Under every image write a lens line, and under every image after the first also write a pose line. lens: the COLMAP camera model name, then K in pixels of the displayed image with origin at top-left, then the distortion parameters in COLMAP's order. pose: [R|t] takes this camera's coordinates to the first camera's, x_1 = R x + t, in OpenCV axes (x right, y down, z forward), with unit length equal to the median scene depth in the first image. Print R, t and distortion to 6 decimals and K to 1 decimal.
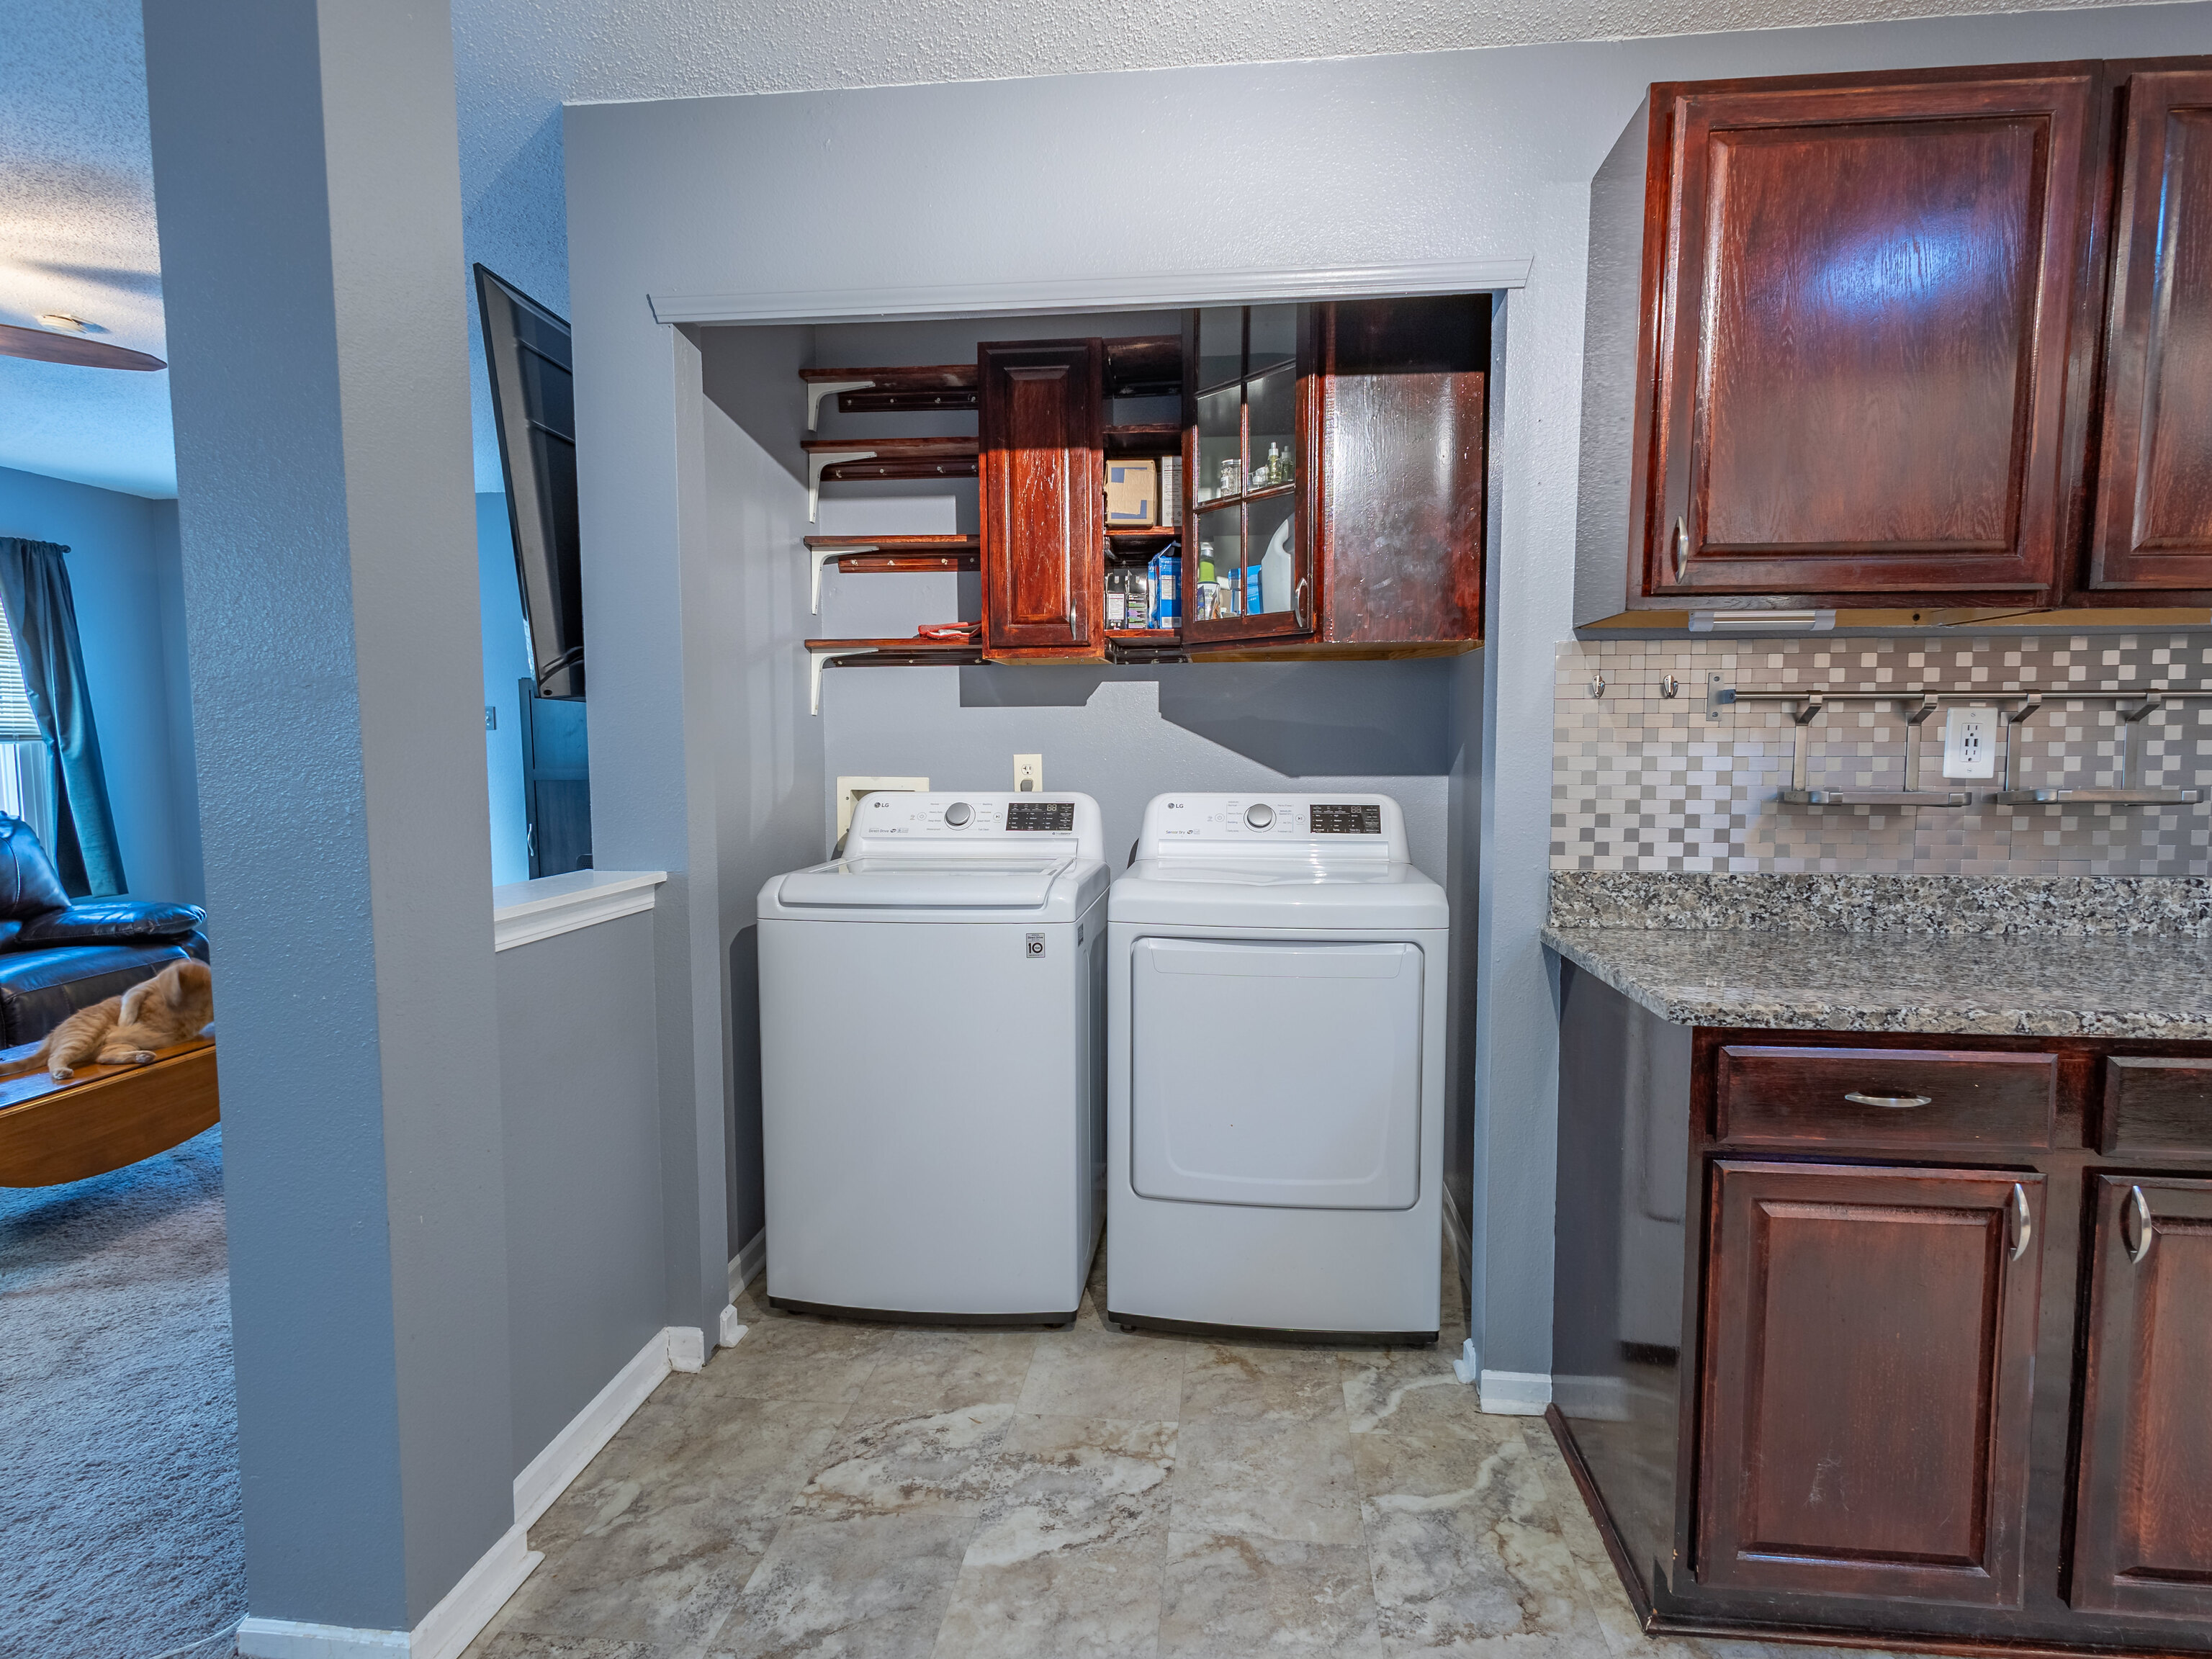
lens RADIAL K [[1180.0, 0, 1106.0], [0, 1180.0, 829.5], [0, 0, 1]] dist [0.002822, 0.000426]
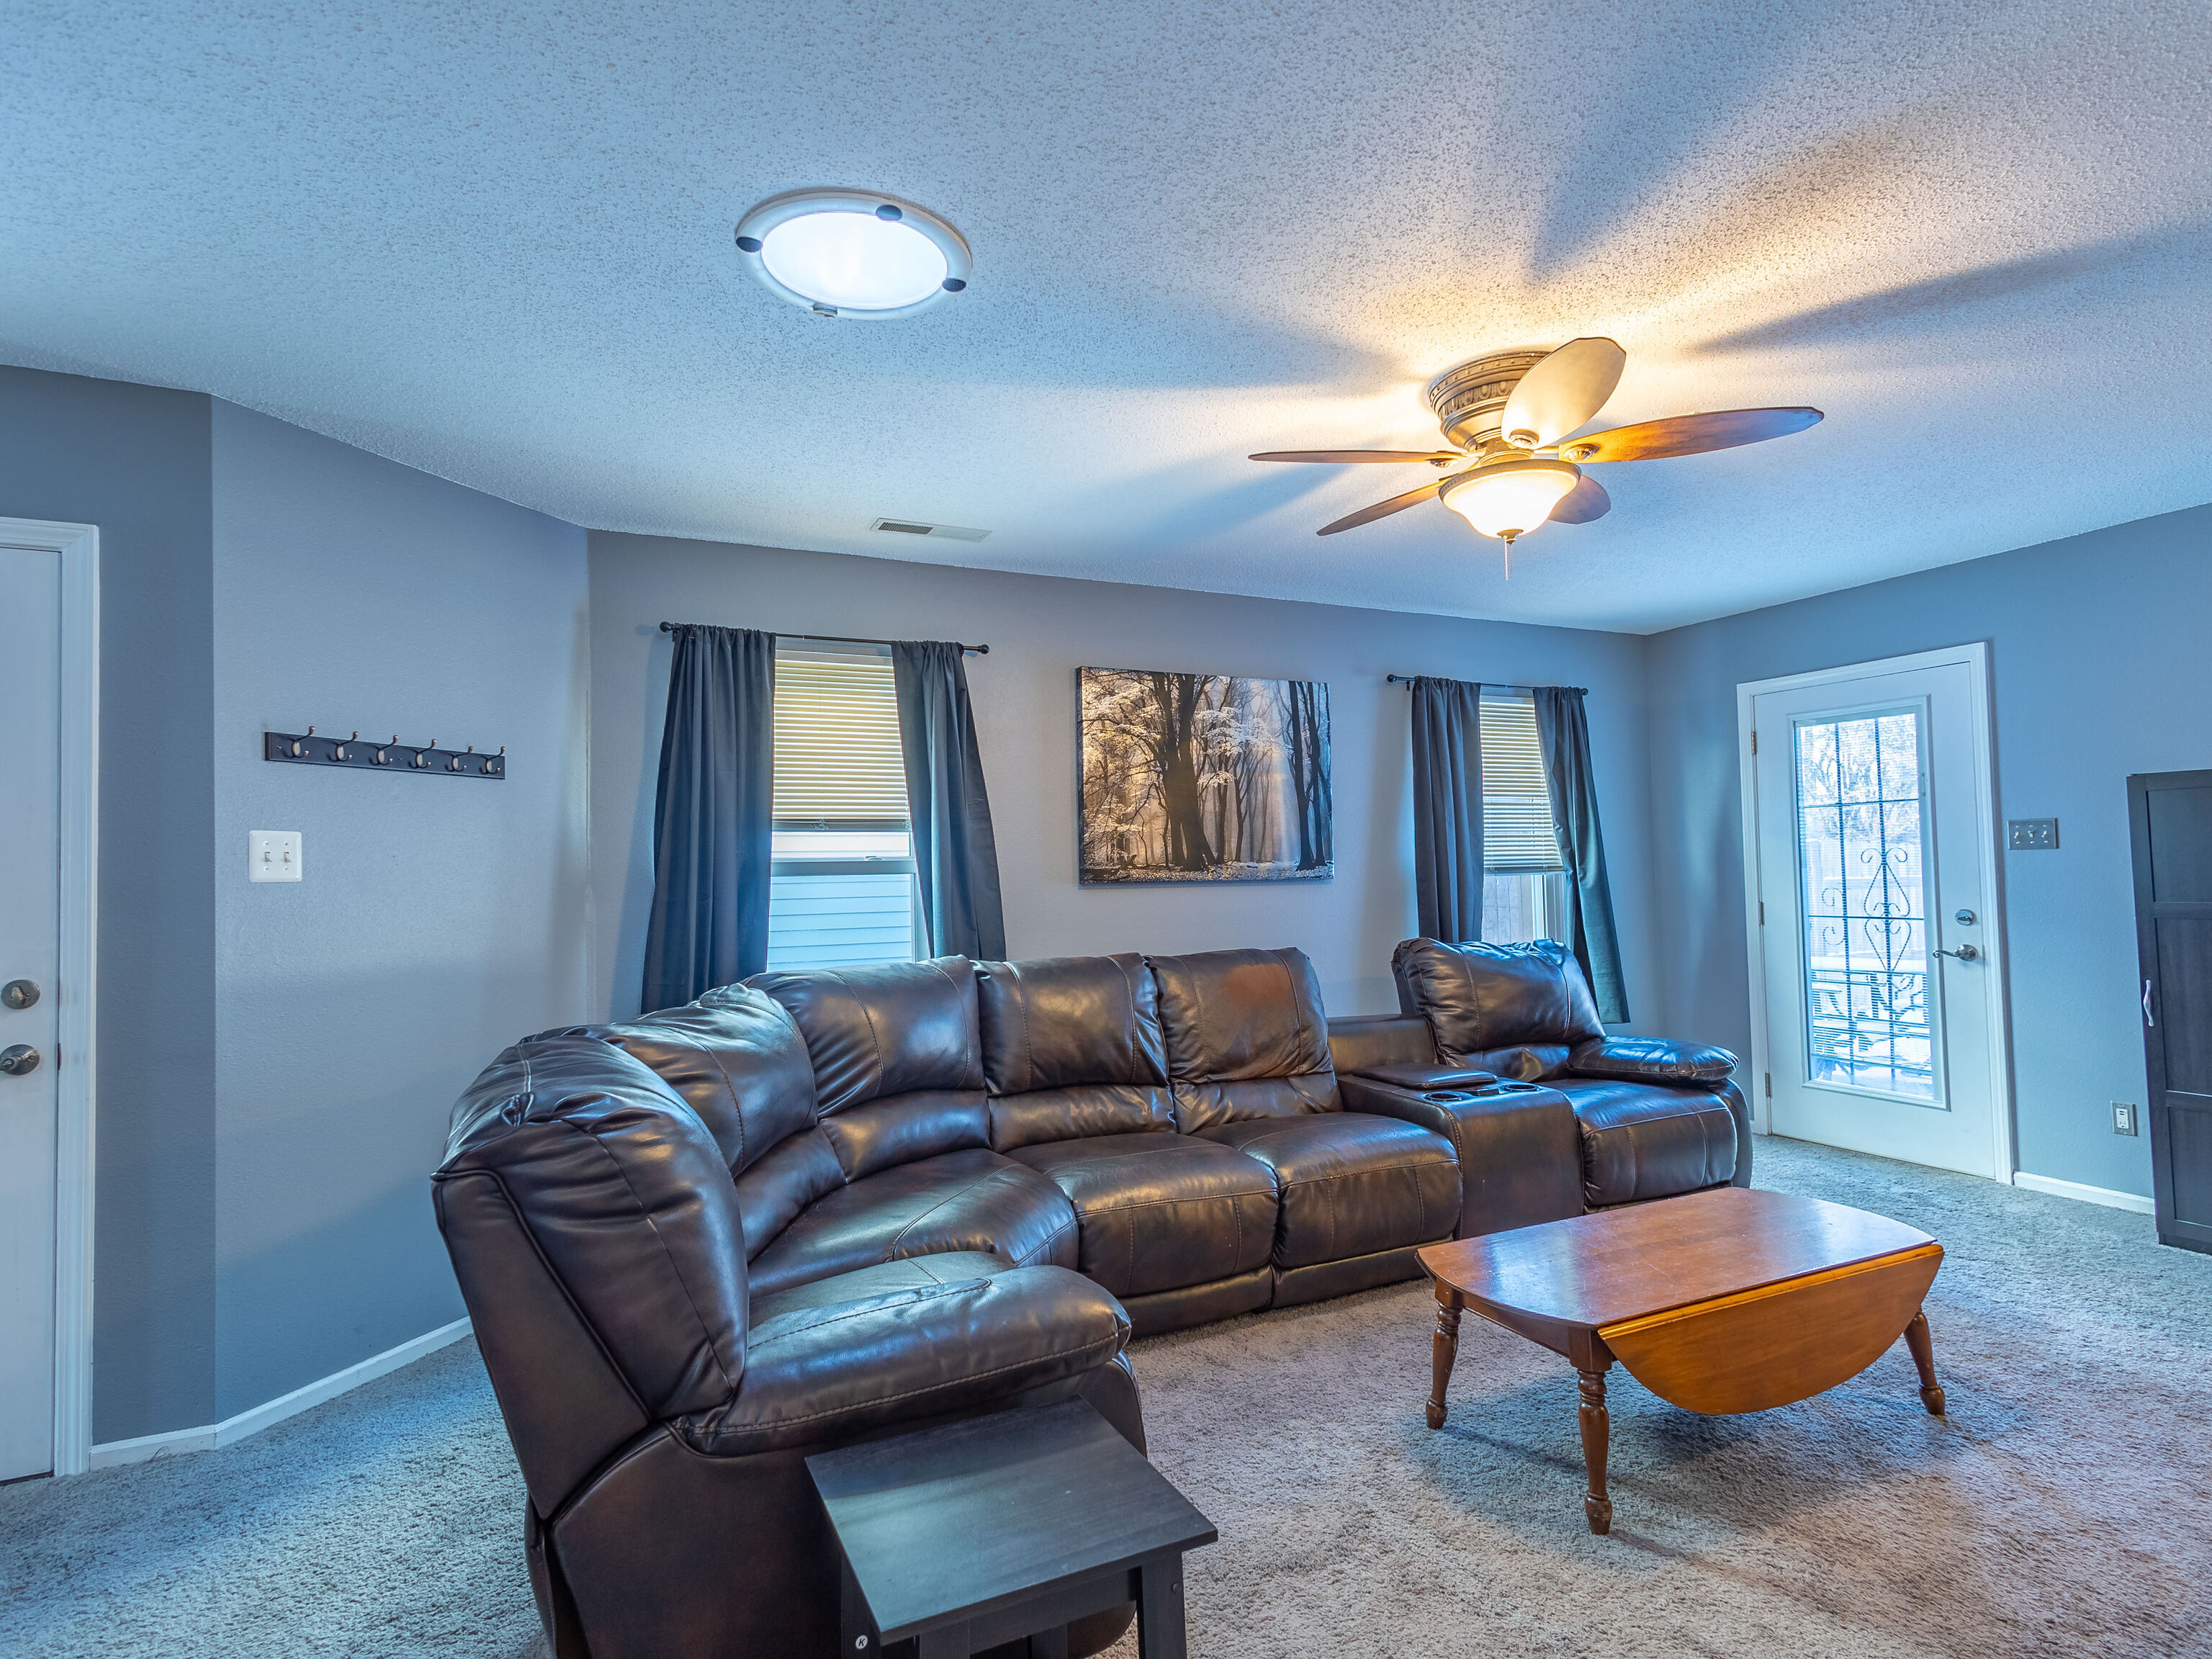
lens RADIAL K [[1171.4, 0, 1105.4], [0, 1171.4, 835.1], [0, 0, 1]] dist [0.018868, -0.000711]
pose [[0.520894, -0.037954, -0.852777, -0.246297], [-0.048449, 0.996086, -0.073926, -0.010814], [0.852245, 0.079824, 0.517017, 0.114141]]
